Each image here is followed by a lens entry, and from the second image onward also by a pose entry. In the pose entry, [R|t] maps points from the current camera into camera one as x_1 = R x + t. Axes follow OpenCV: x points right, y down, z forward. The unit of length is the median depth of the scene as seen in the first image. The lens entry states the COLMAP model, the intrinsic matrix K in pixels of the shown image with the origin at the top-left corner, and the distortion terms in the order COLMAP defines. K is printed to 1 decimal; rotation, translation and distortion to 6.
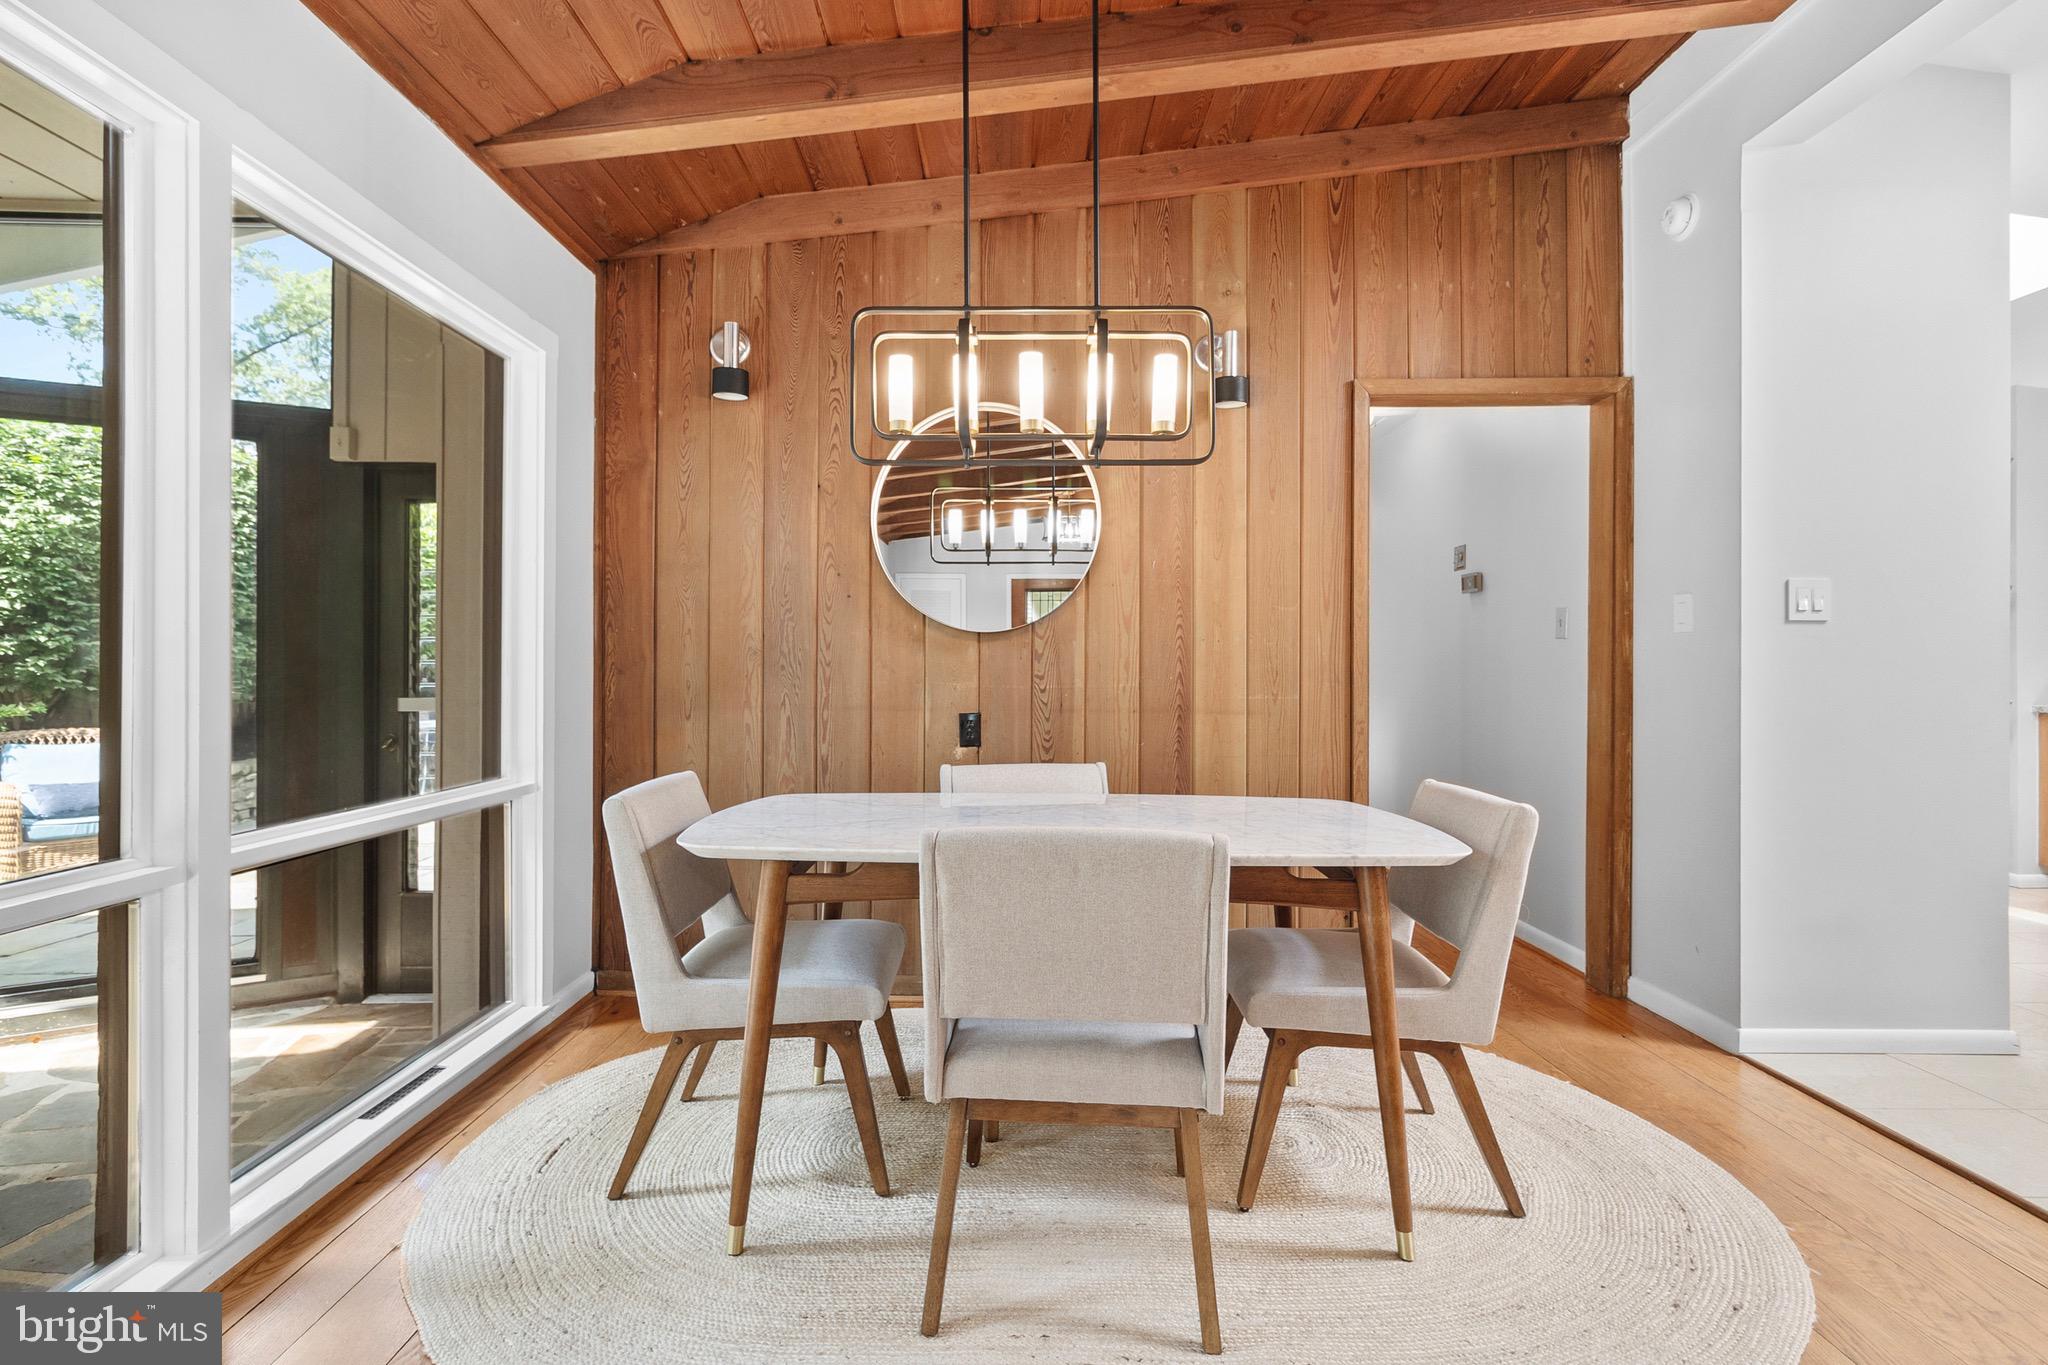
lens RADIAL K [[980.1, 0, 1025.2], [0, 980.1, 644.6], [0, 0, 1]] dist [-0.000972, -0.000351]
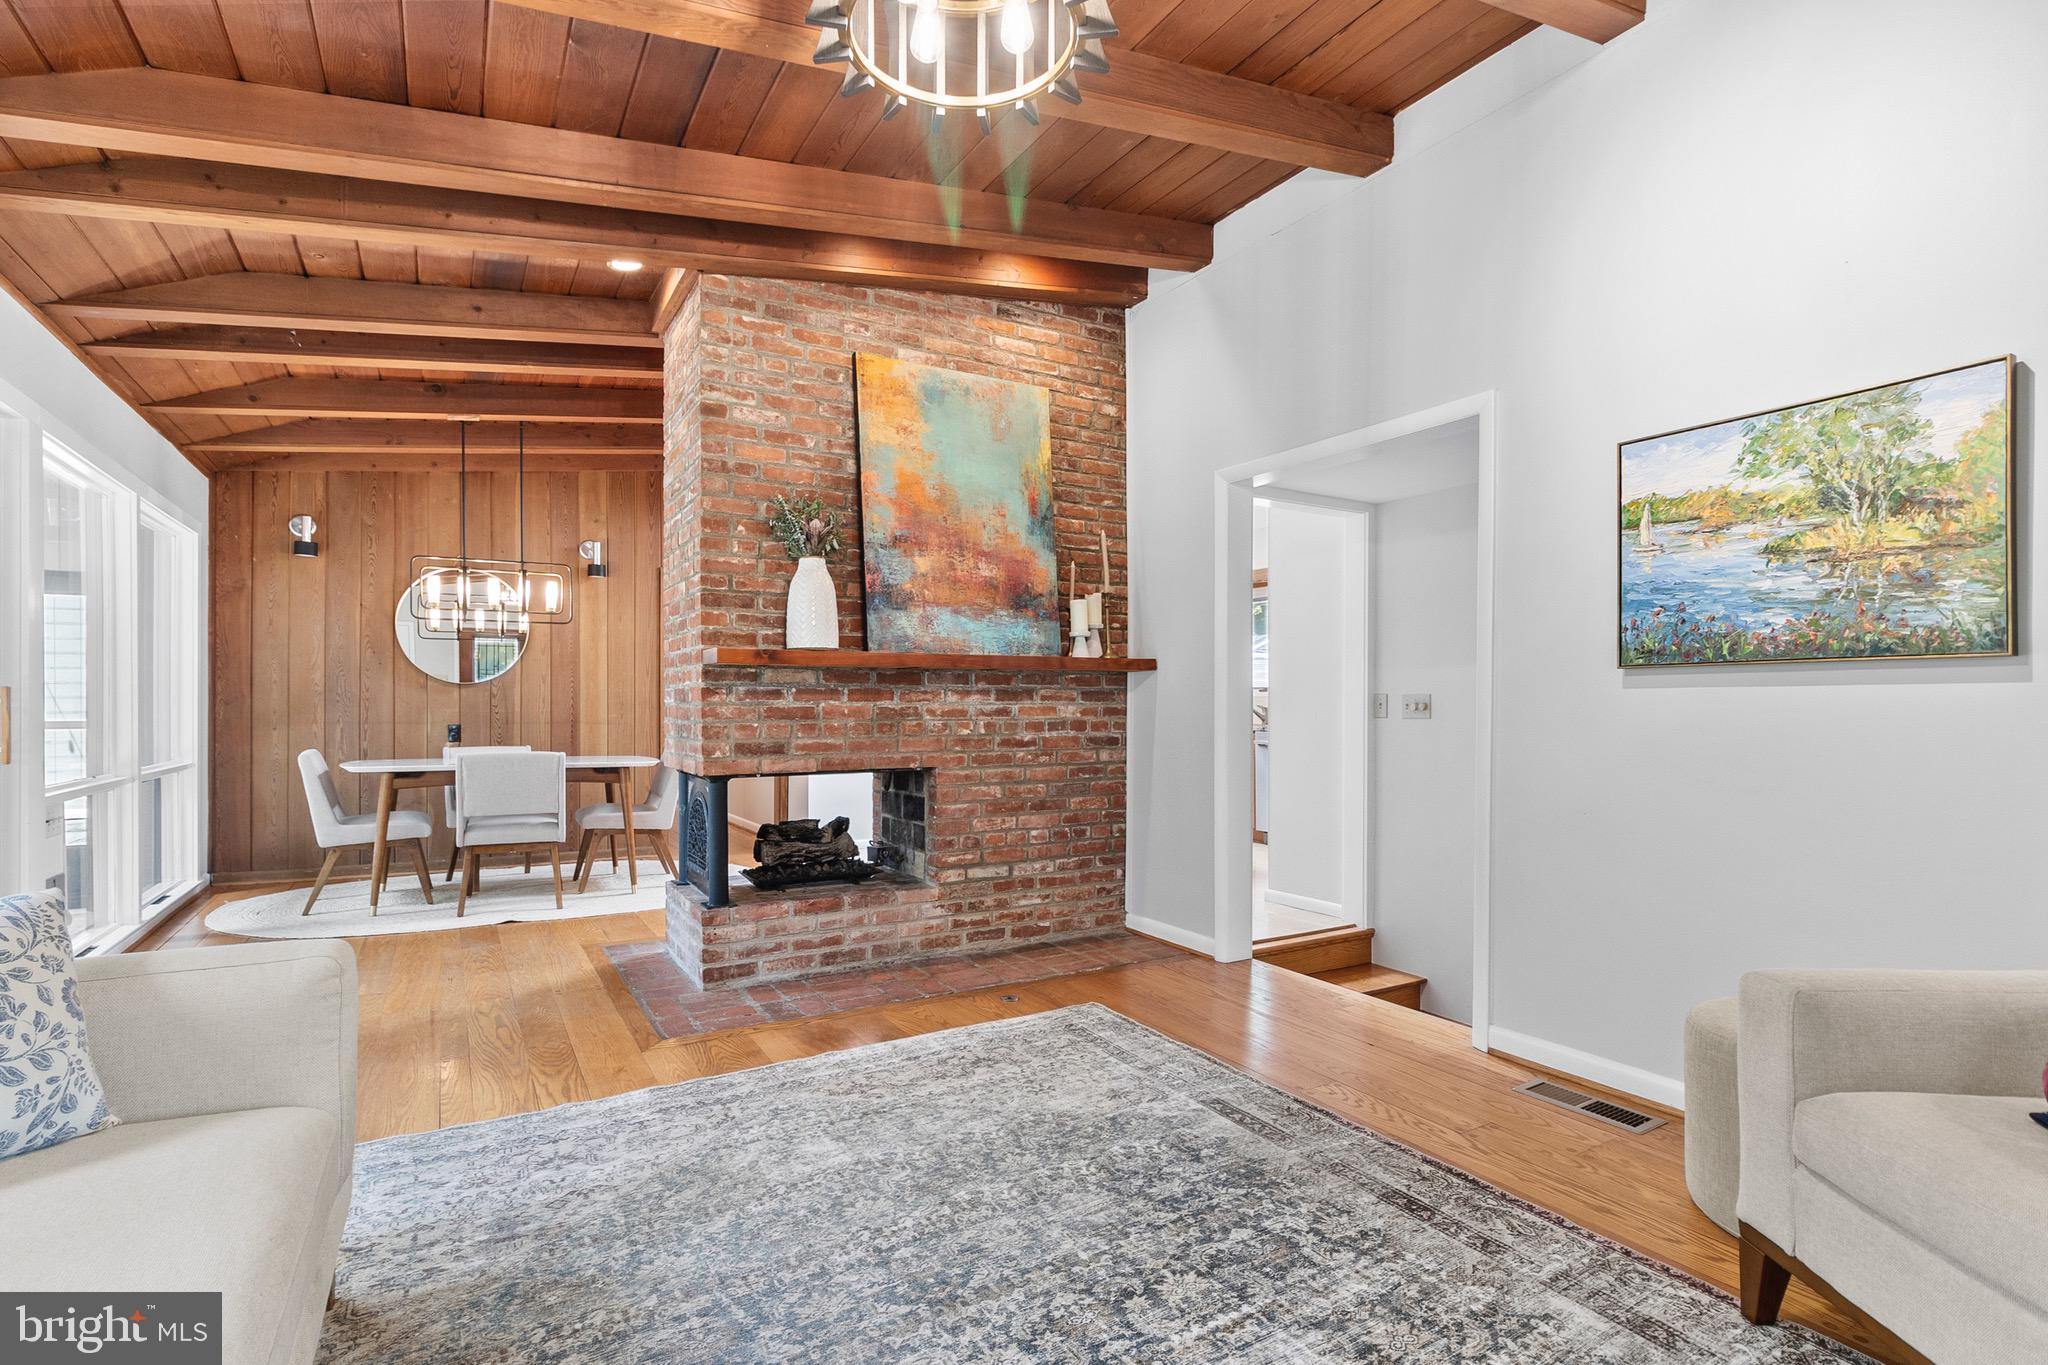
lens RADIAL K [[971.2, 0, 1018.8], [0, 971.2, 706.5], [0, 0, 1]] dist [-0.001401, -0.000388]
pose [[0.867154, -0.002989, 0.498031, -0.044411], [-0.013119, 0.999498, 0.028840, -0.037201], [-0.497868, -0.031543, 0.866679, -1.244024]]
